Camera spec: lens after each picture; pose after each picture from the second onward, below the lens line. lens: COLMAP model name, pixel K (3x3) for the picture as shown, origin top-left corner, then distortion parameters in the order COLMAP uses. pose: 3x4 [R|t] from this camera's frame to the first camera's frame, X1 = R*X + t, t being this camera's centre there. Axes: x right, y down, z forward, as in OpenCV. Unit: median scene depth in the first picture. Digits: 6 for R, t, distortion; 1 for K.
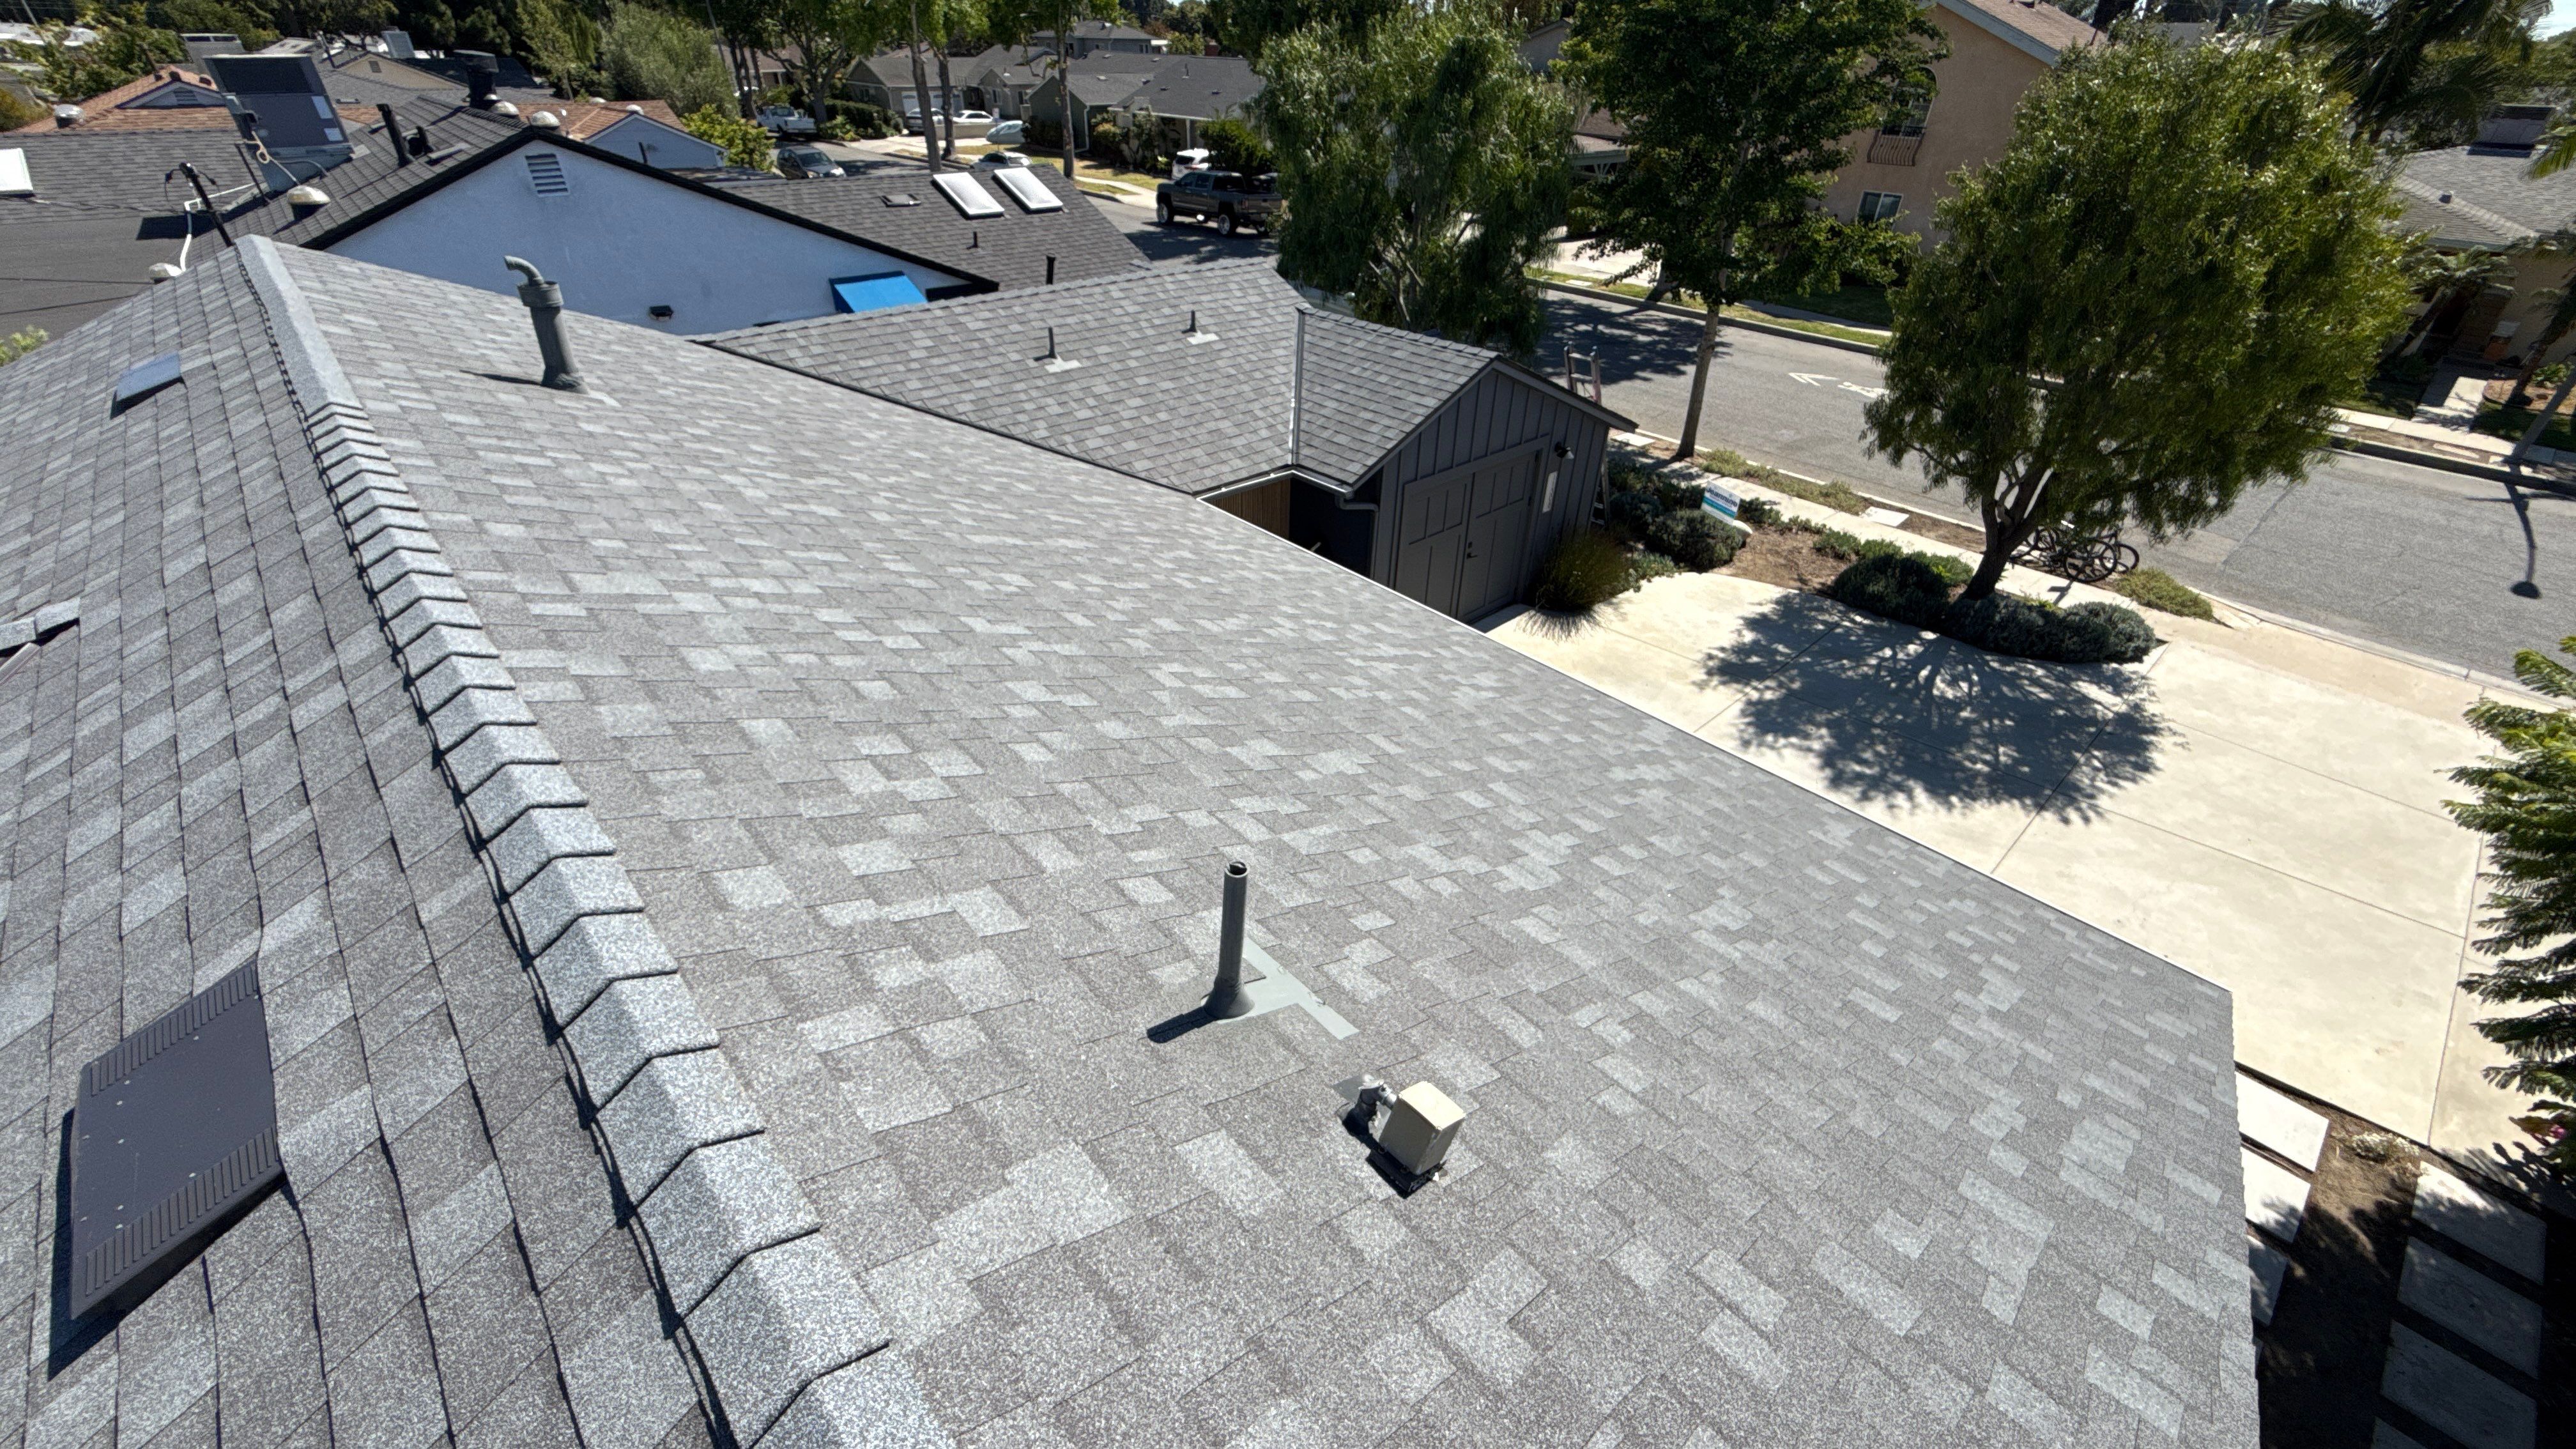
lens RADIAL K [[1026.9, 0, 1291.1], [0, 1026.9, 728.2], [0, 0, 1]] dist [-0.000704, 0.000405]
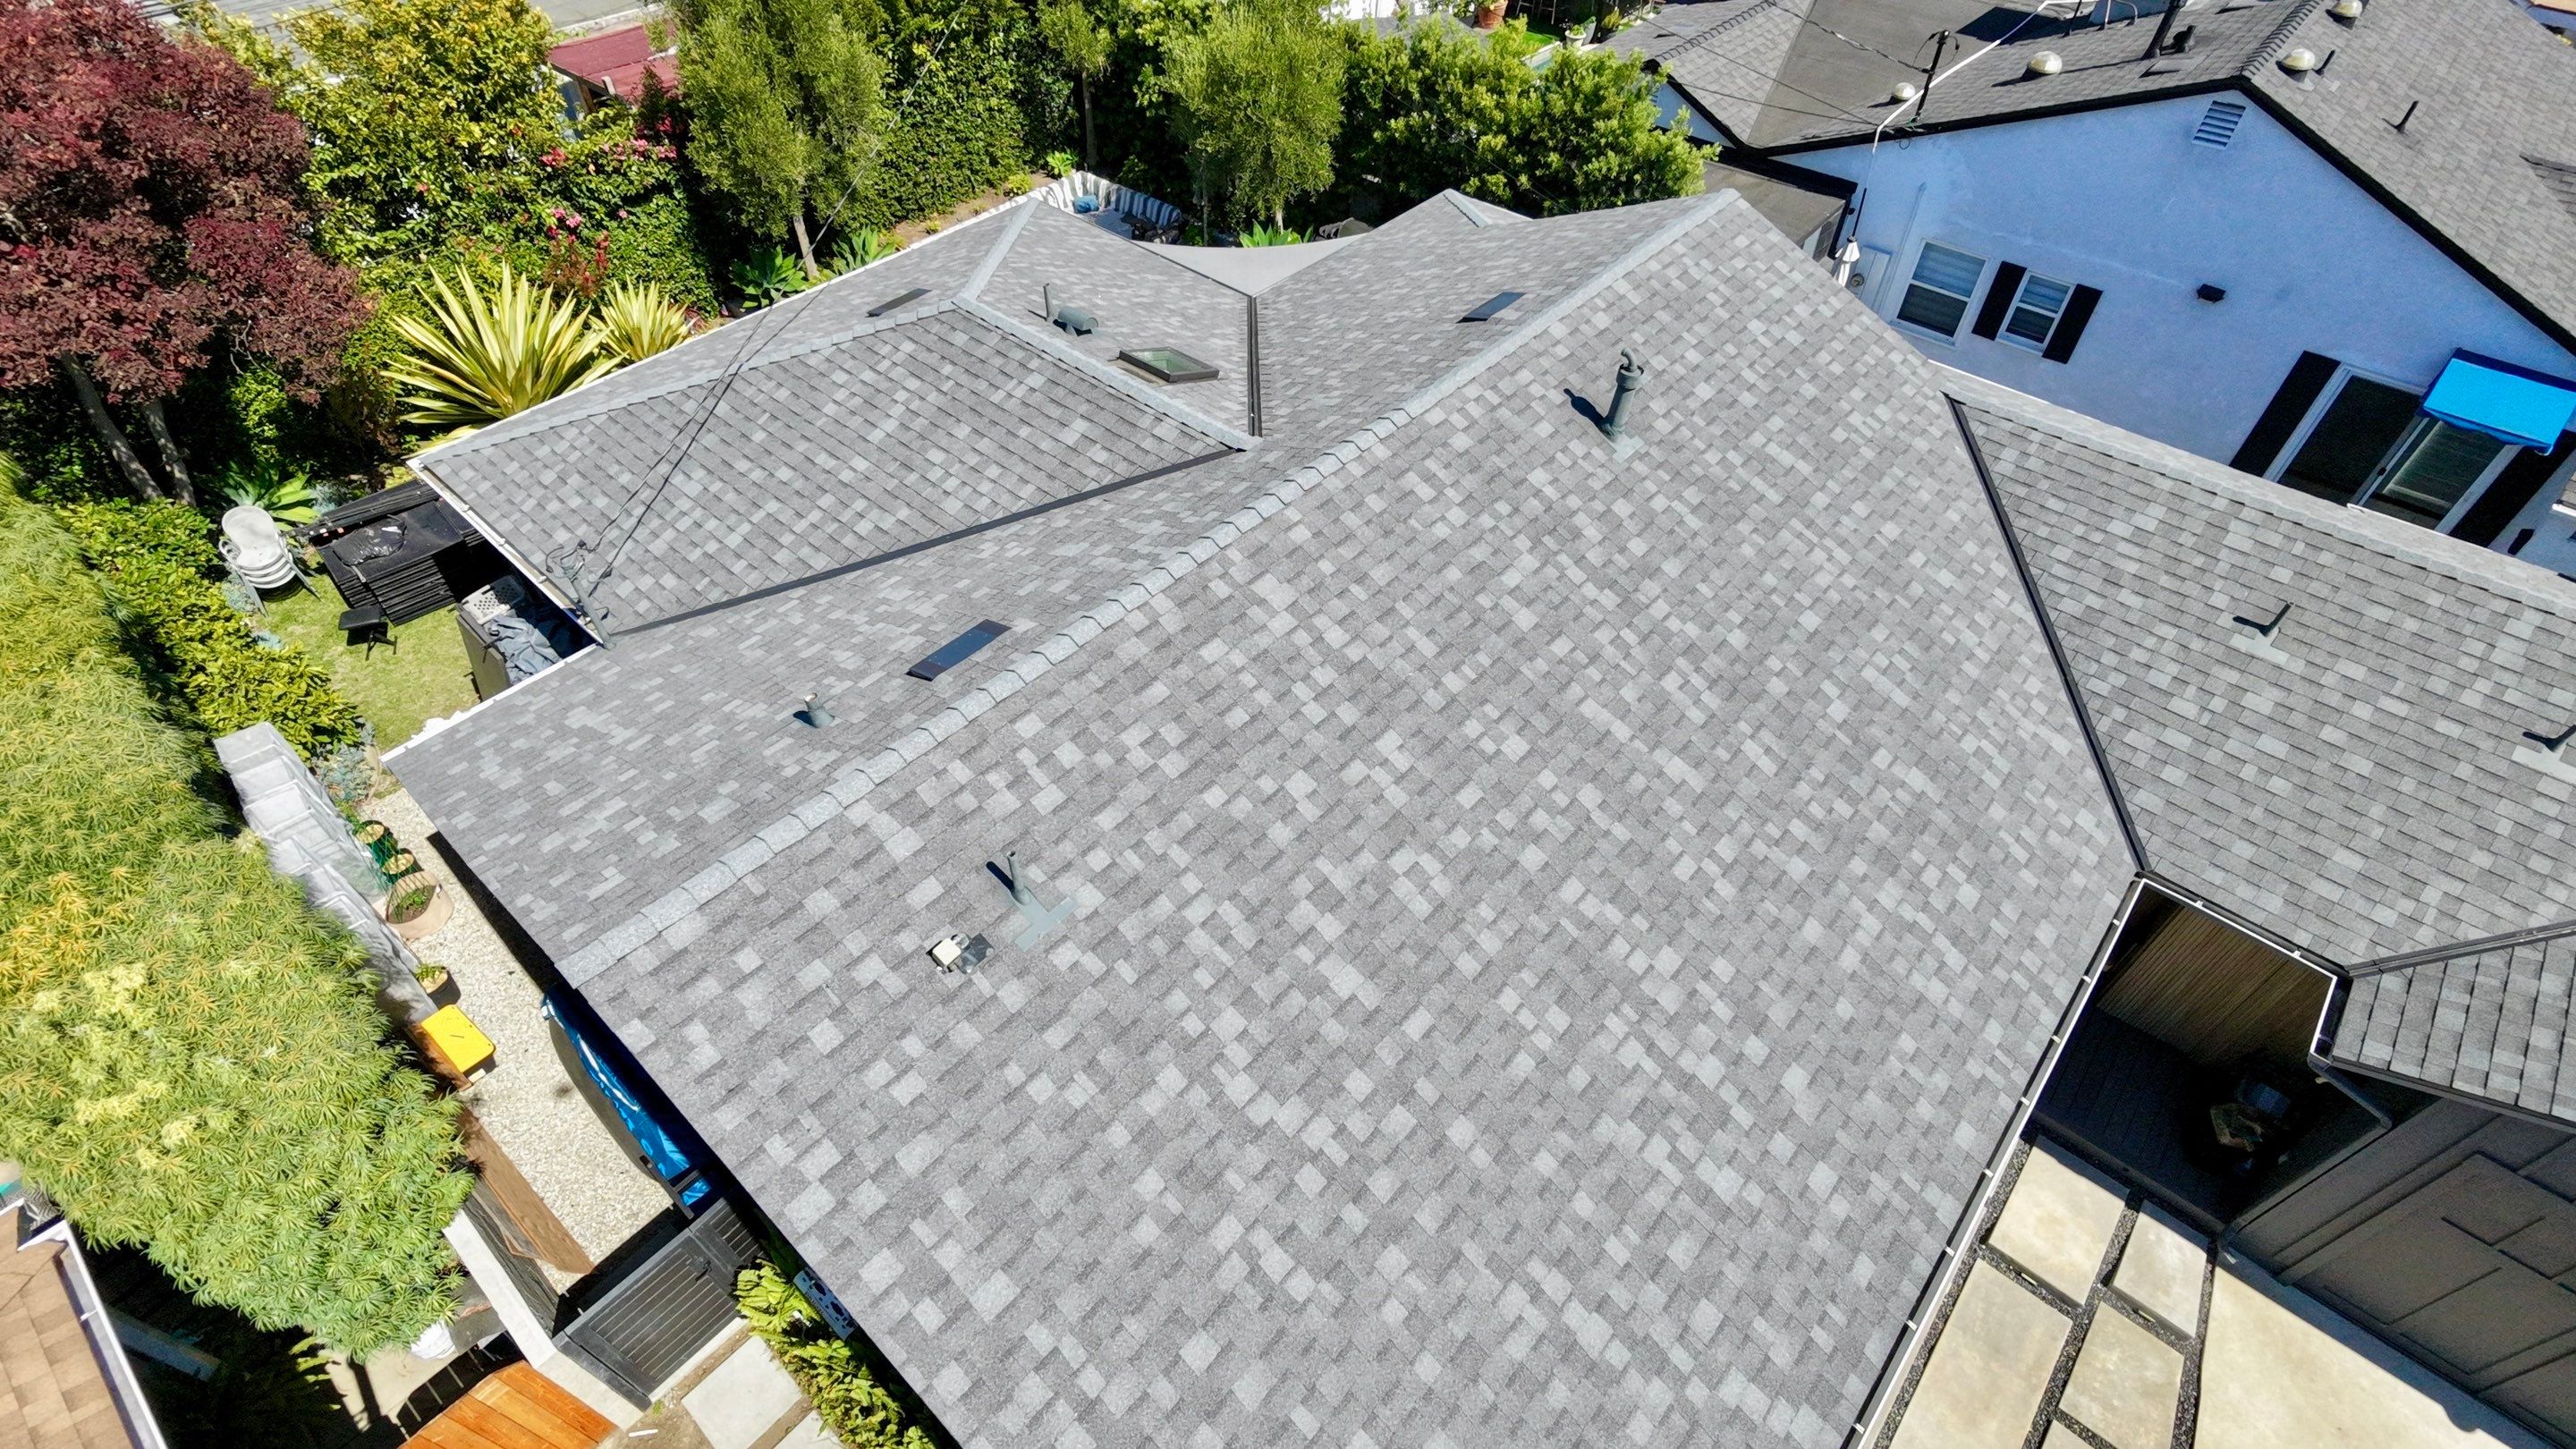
lens RADIAL K [[1230.2, 0, 1287.5], [0, 1230.2, 724.6], [0, 0, 1]] dist [-0.000517, 0.001020]
pose [[0.107526, 0.706326, -0.699672, 0.498506], [-0.558799, 0.625009, 0.545076, -0.545058], [0.822303, 0.332366, 0.461899, 0.009835]]
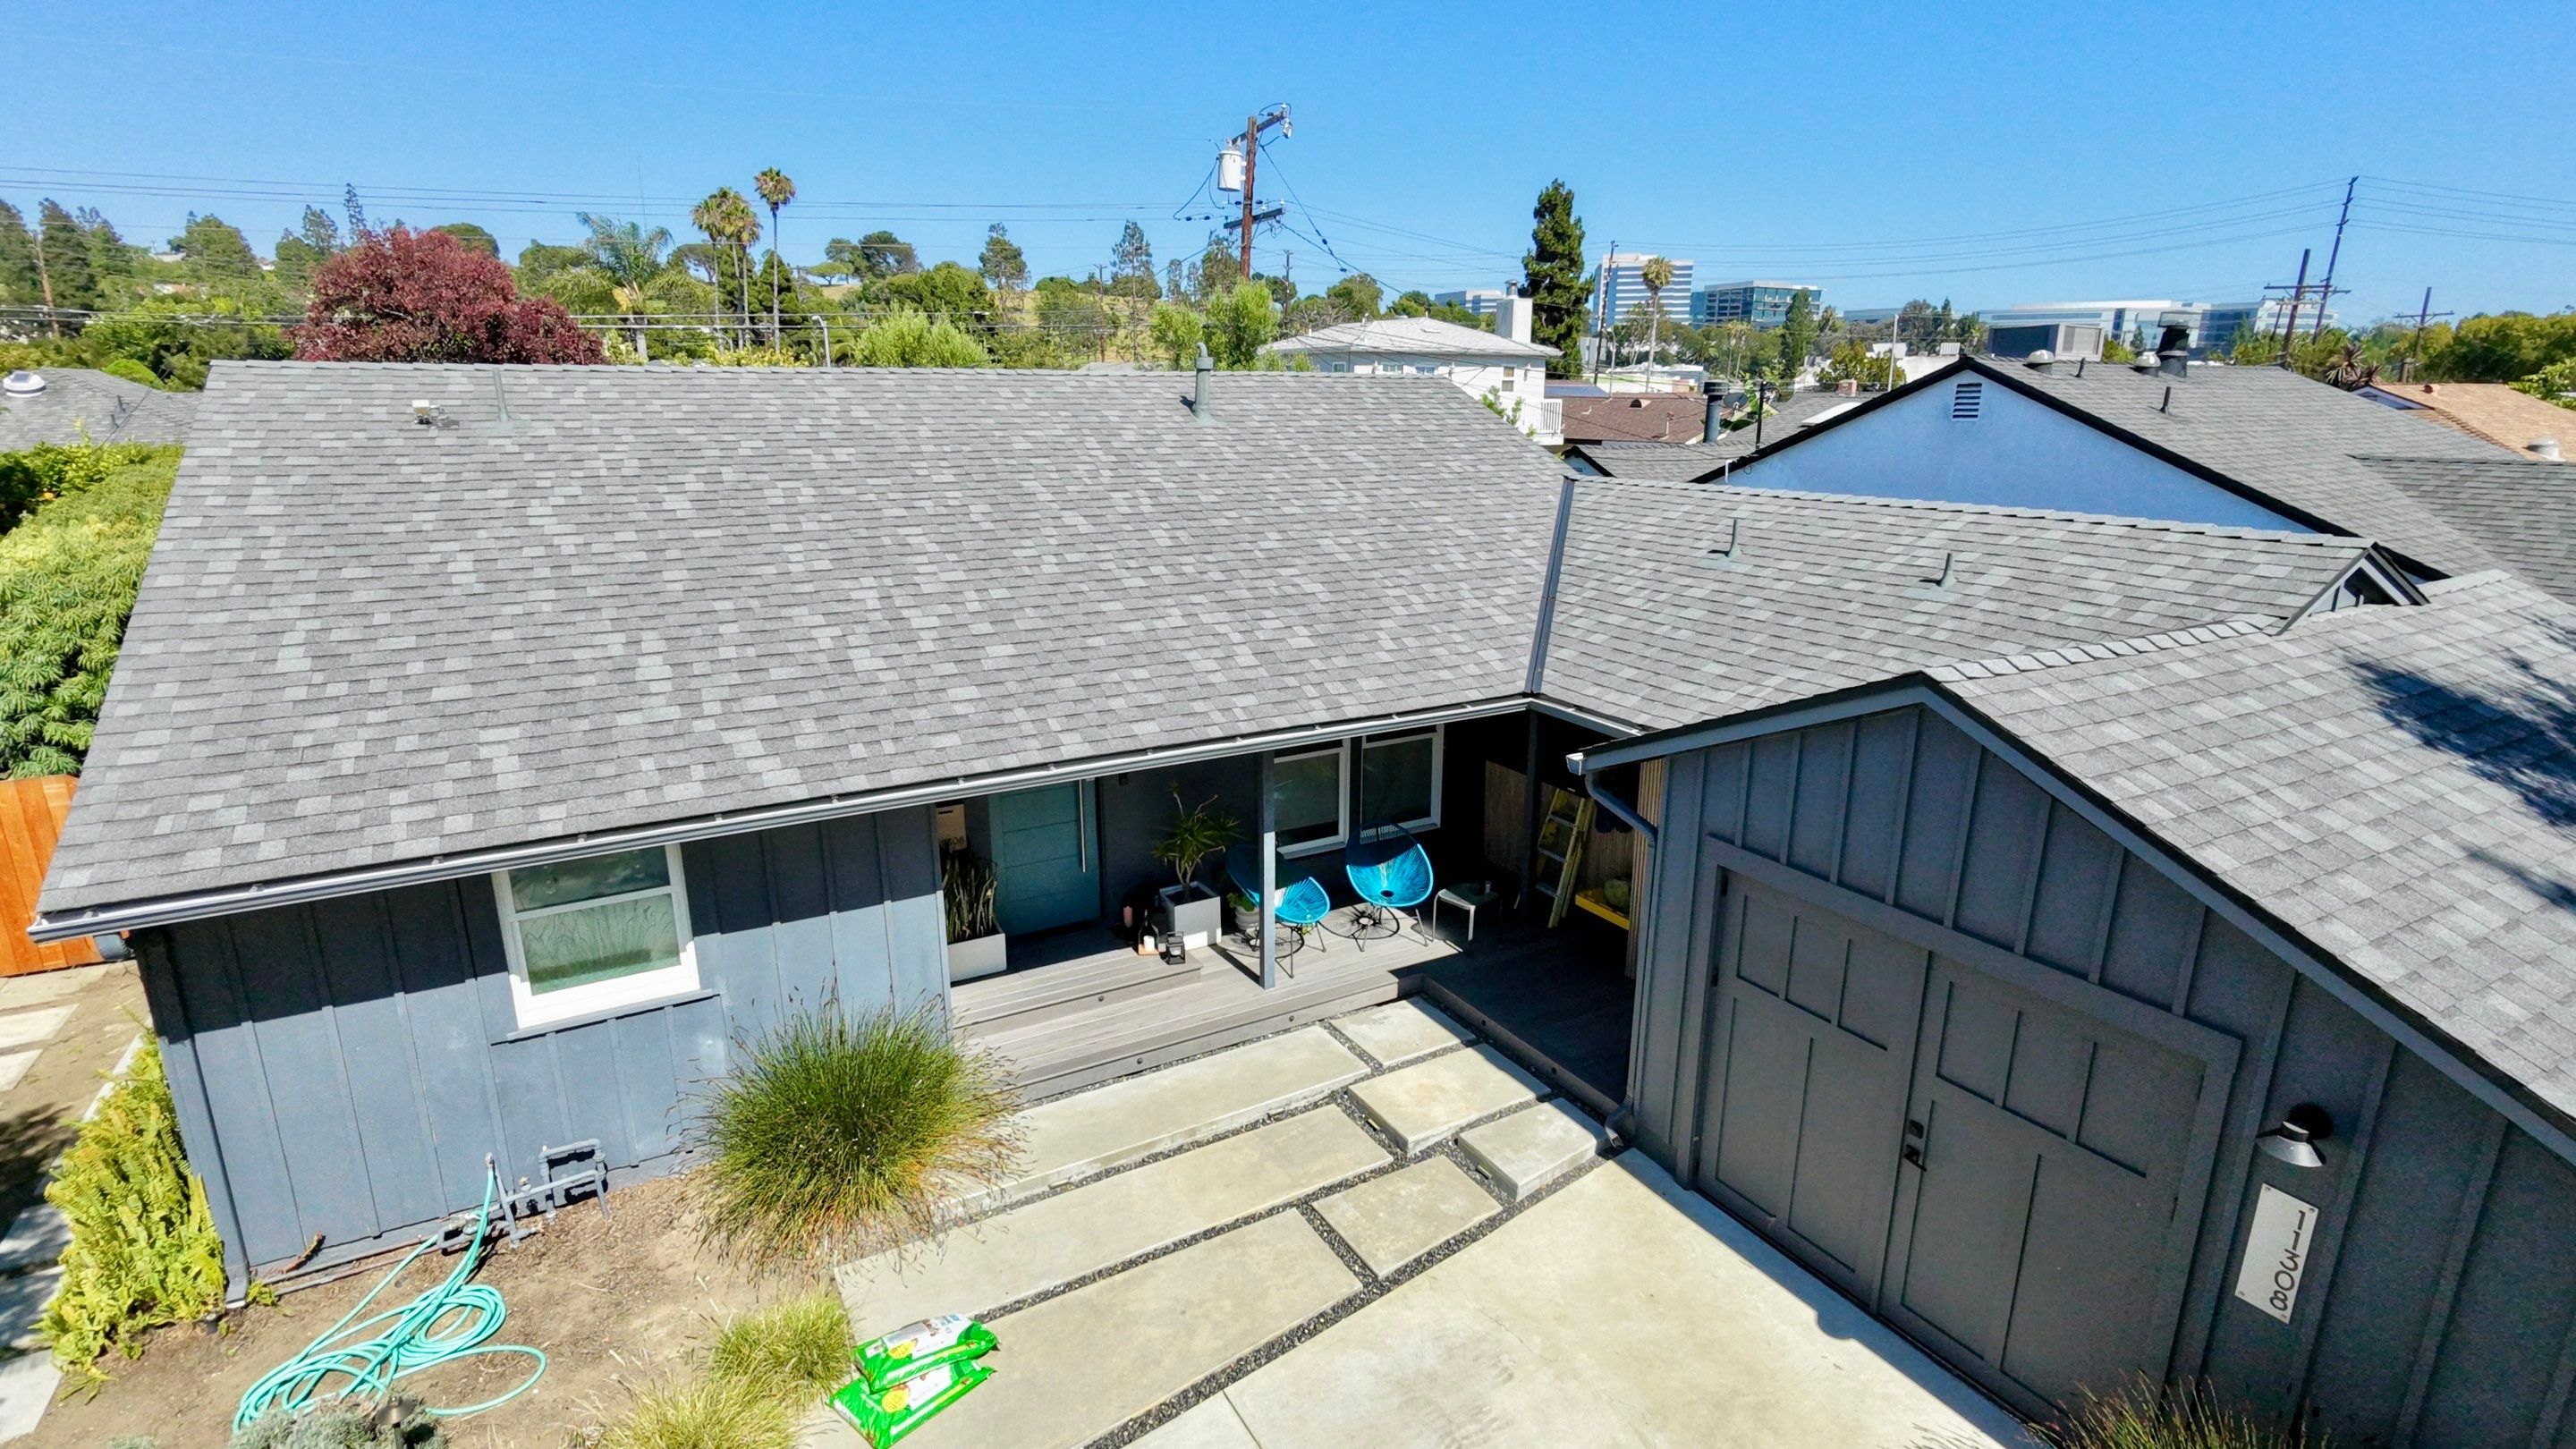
lens RADIAL K [[1230.2, 0, 1293.2], [0, 1230.2, 728.7], [0, 0, 1]] dist [-0.000517, 0.001020]
pose [[-0.219888, 0.235113, -0.946769, 1.018671], [-0.551956, 0.770249, 0.319470, -0.498207], [0.804359, 0.592822, -0.039597, 1.125762]]
